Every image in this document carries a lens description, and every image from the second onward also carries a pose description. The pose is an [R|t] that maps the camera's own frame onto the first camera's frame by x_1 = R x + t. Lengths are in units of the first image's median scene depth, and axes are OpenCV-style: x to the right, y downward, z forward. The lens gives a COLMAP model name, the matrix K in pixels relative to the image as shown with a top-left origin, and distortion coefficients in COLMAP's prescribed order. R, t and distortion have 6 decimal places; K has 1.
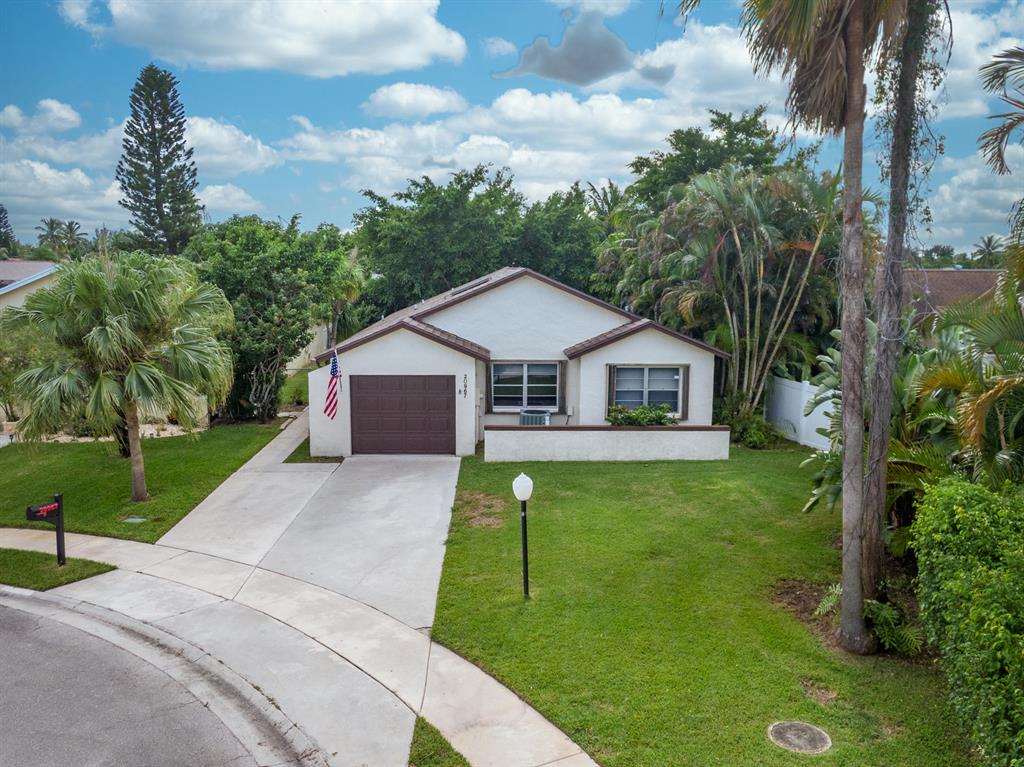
lens RADIAL K [[891.1, 0, 512.0], [0, 891.1, 383.5], [0, 0, 1]] dist [0.020571, -0.000081]
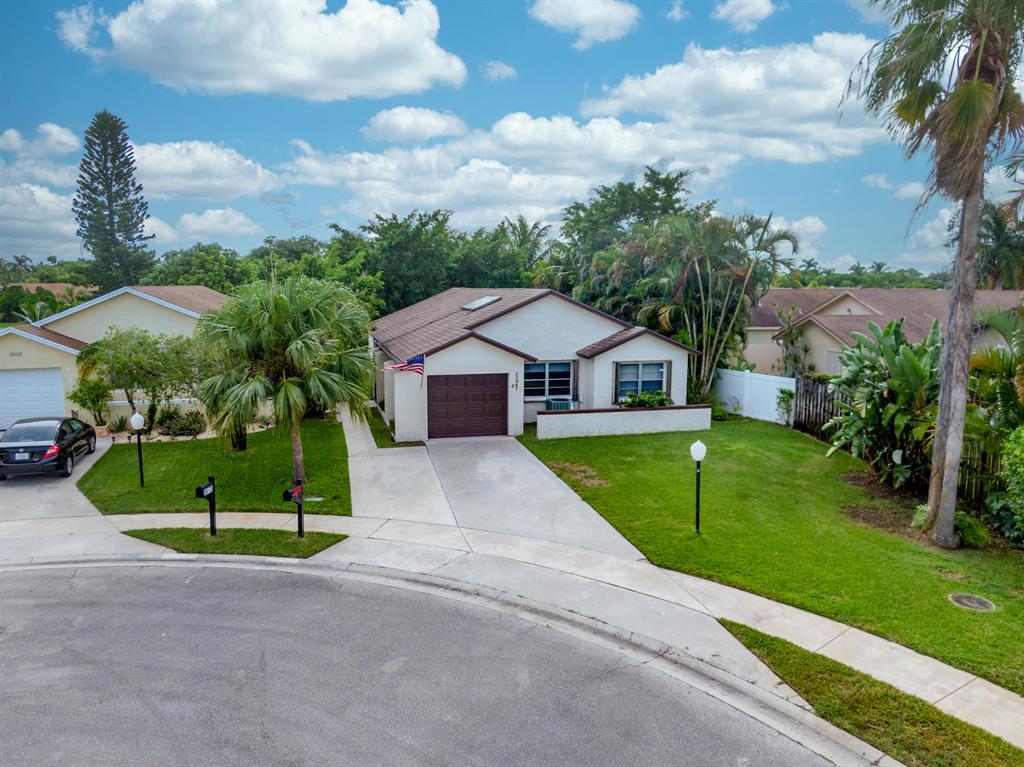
lens RADIAL K [[717.0, 0, 512.0], [0, 717.0, 383.5], [0, 0, 1]] dist [0.045413, -0.078222]
pose [[0.976865, -0.032180, 0.211424, -0.284750], [0.031240, 0.999482, 0.007782, -0.002322], [-0.211564, -0.000997, 0.977364, -0.006741]]
